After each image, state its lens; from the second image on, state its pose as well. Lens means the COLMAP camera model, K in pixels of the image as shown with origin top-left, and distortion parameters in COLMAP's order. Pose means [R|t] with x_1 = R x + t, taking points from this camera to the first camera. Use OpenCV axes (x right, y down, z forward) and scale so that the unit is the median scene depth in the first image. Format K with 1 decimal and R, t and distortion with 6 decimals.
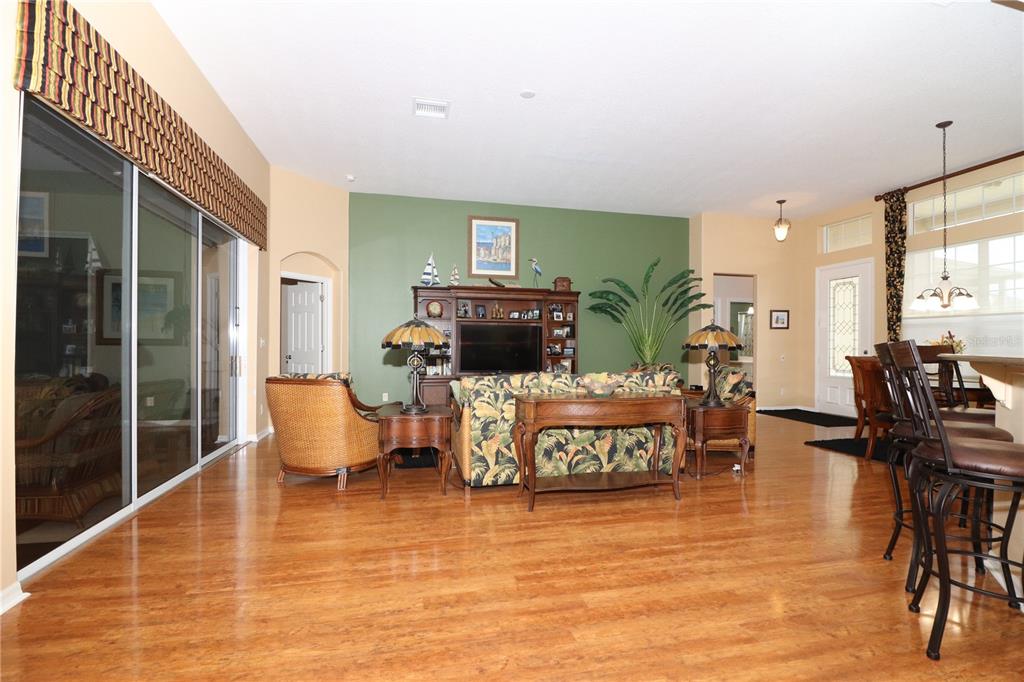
lens RADIAL K [[503.5, 0, 510.3], [0, 503.5, 349.3], [0, 0, 1]] dist [0.000006, -0.000524]
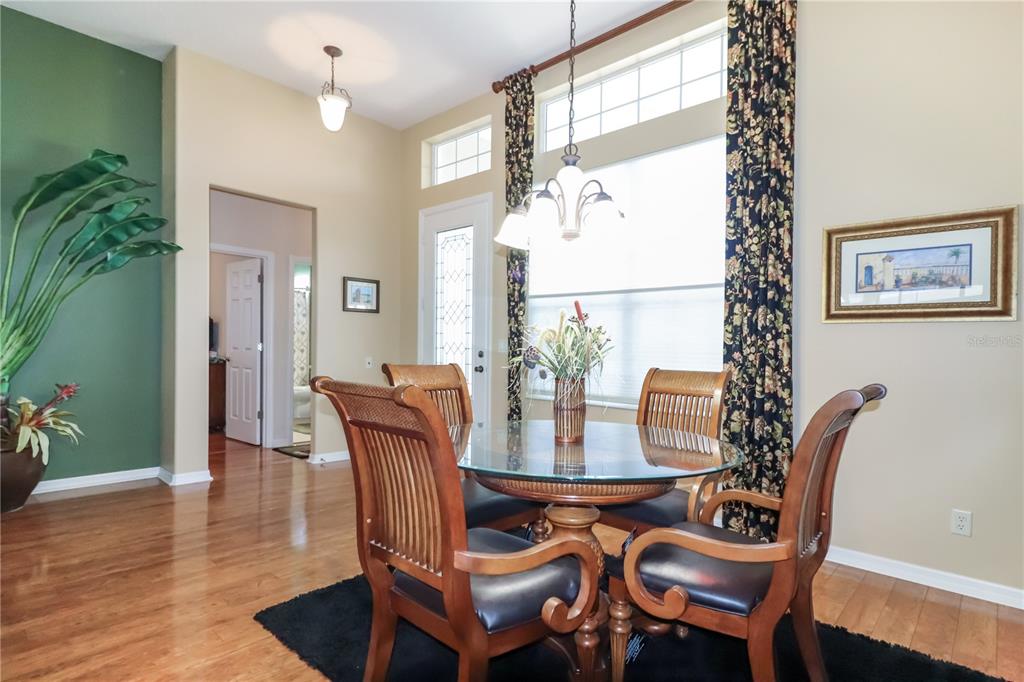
lens RADIAL K [[485.3, 0, 516.6], [0, 485.3, 354.8], [0, 0, 1]] dist [0.014408, -0.000423]
pose [[0.853726, 0.001564, 0.520721, 0.468375], [-0.008419, 0.999906, 0.010801, 0.000186], [-0.520655, -0.013605, 0.853659, 0.518517]]
